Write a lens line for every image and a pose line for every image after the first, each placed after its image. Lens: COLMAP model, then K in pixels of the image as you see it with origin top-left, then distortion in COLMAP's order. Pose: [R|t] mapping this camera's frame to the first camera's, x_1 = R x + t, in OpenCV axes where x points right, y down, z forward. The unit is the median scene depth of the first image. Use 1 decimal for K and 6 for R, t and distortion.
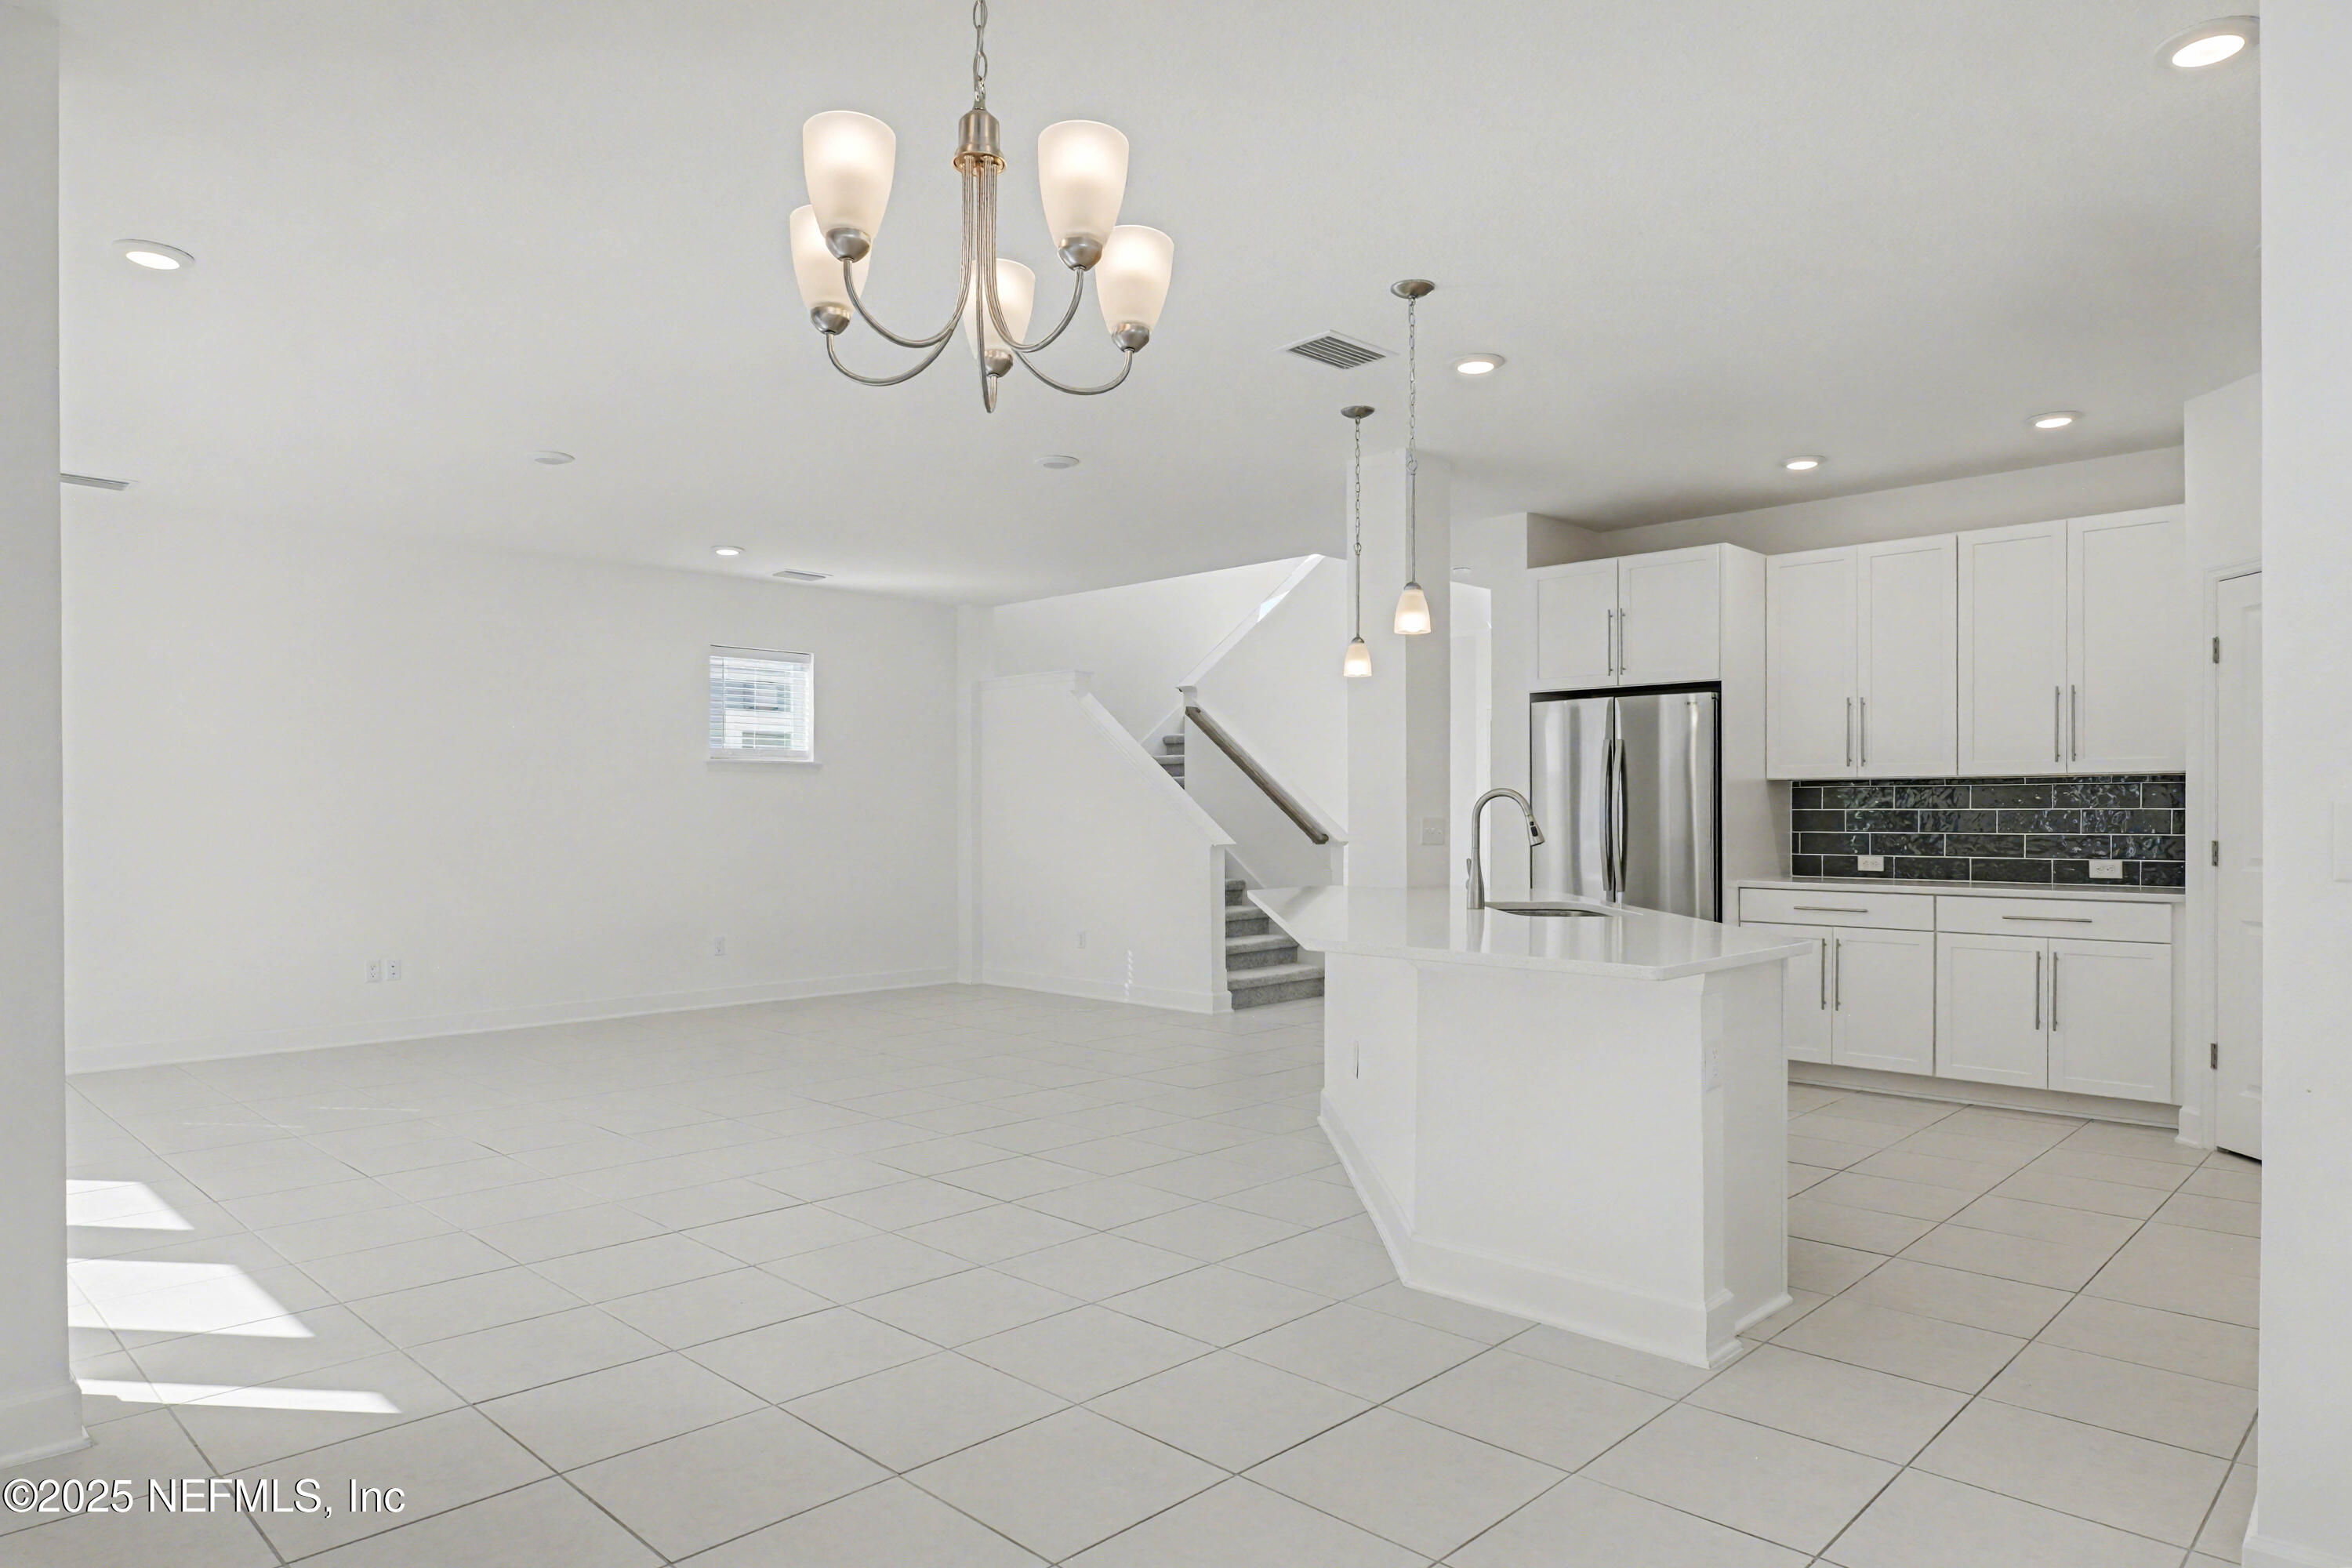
lens RADIAL K [[1409.3, 0, 1187.0], [0, 1409.3, 819.5], [0, 0, 1]] dist [-0.003853, -0.000412]
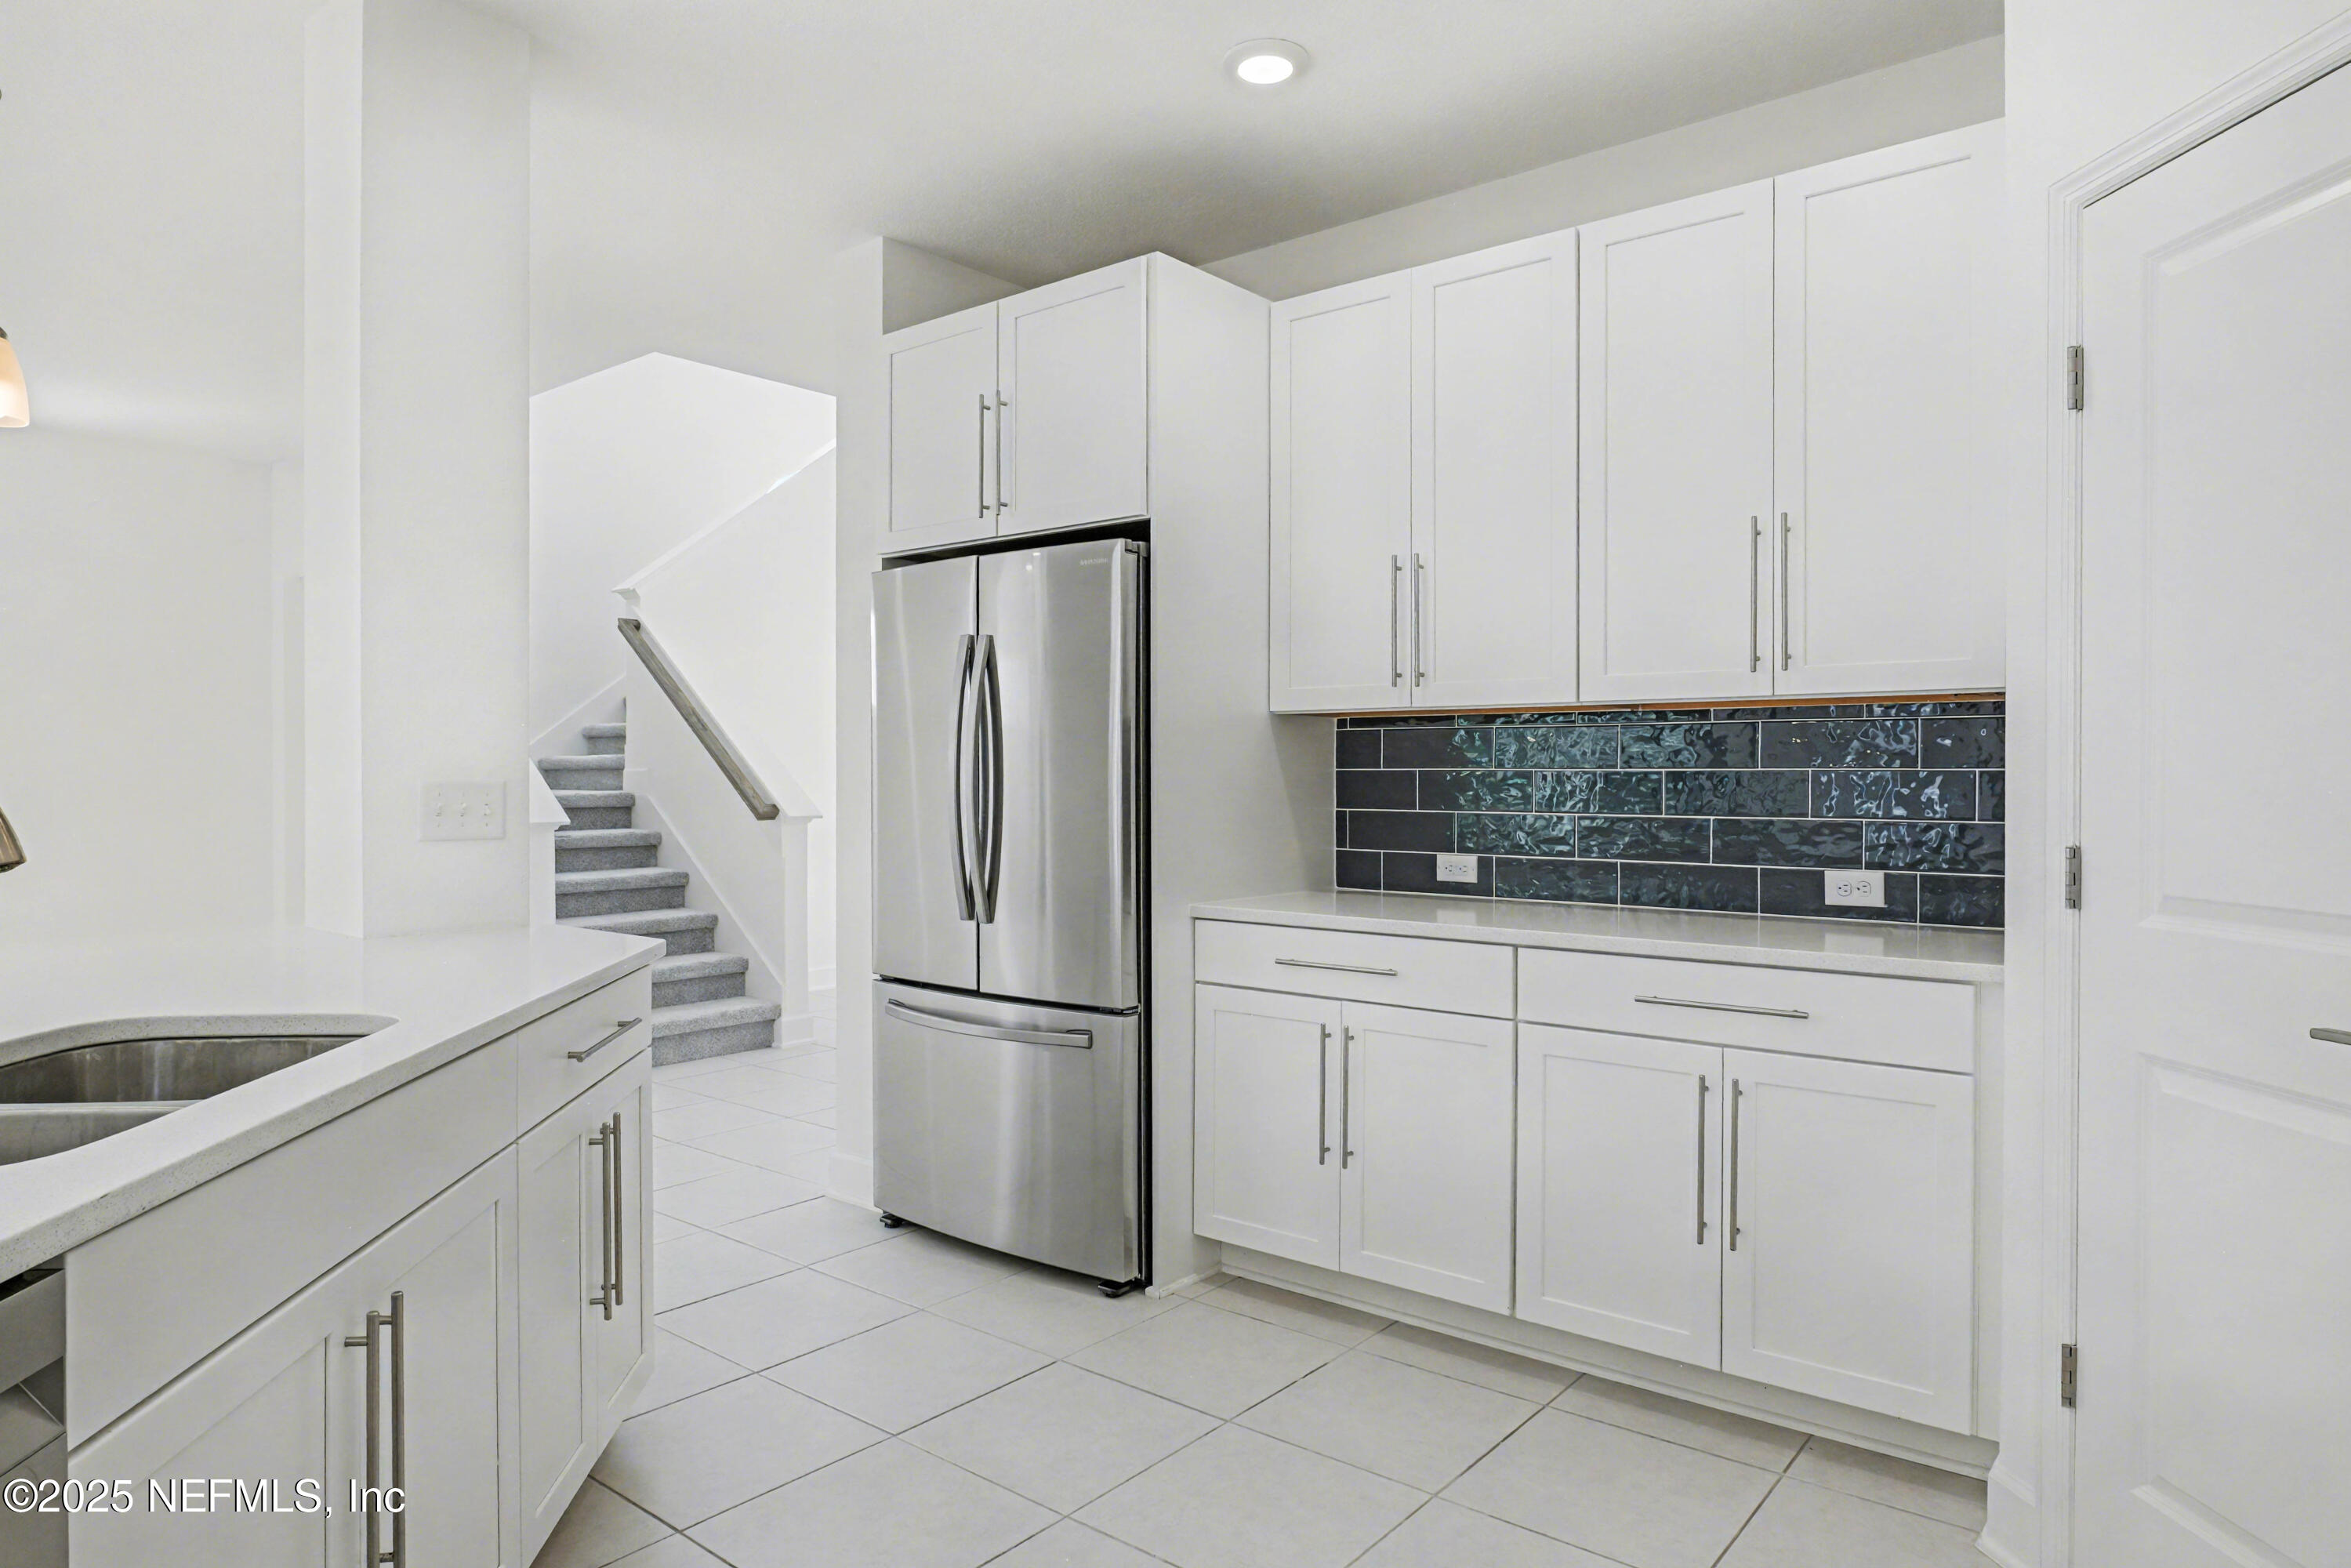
lens RADIAL K [[1410.6, 0, 1161.8], [0, 1410.6, 779.8], [0, 0, 1]] dist [-0.006878, -0.000810]
pose [[0.996911, 0.002015, 0.078518, 0.329743], [-0.002076, 0.999998, 0.000693, -0.003128], [-0.078517, -0.000854, 0.996912, 0.465196]]
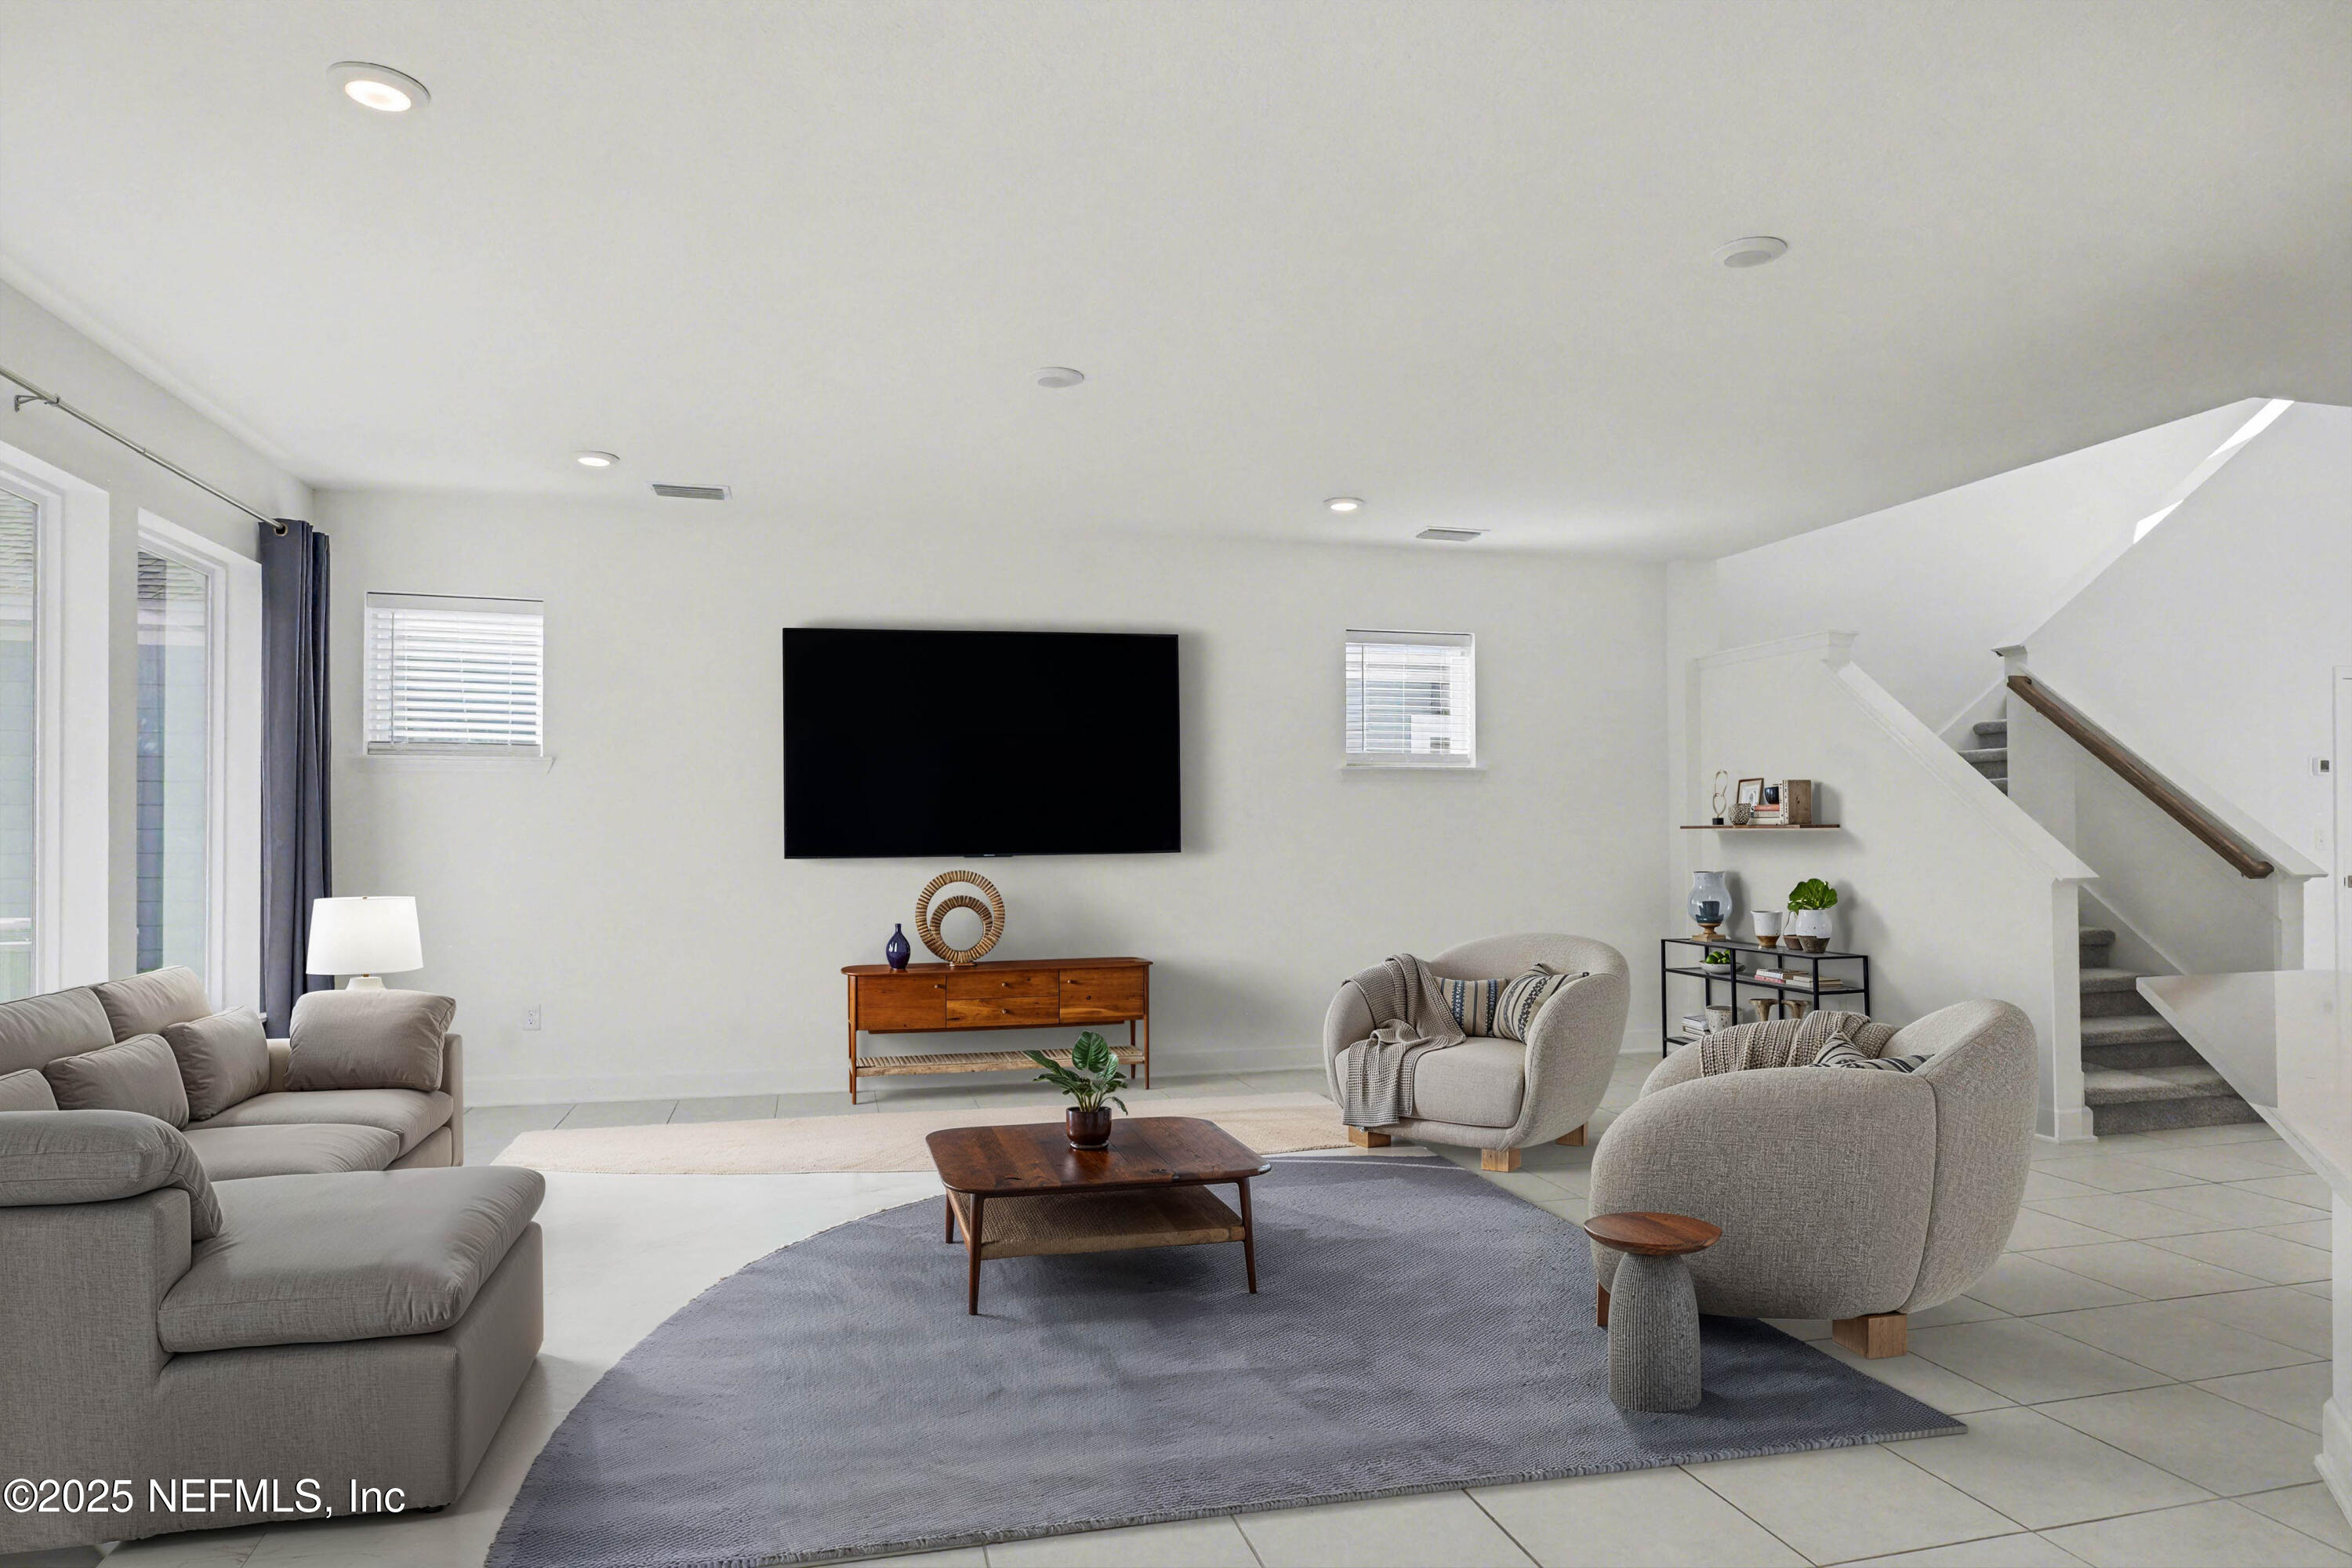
lens RADIAL K [[1409.3, 0, 1187.0], [0, 1409.3, 819.5], [0, 0, 1]] dist [-0.003853, -0.000412]
pose [[0.860575, -0.007829, -0.509263, 0.005550], [0.001448, 0.999915, -0.012925, -0.001580], [0.509321, 0.010386, 0.860514, 0.314944]]
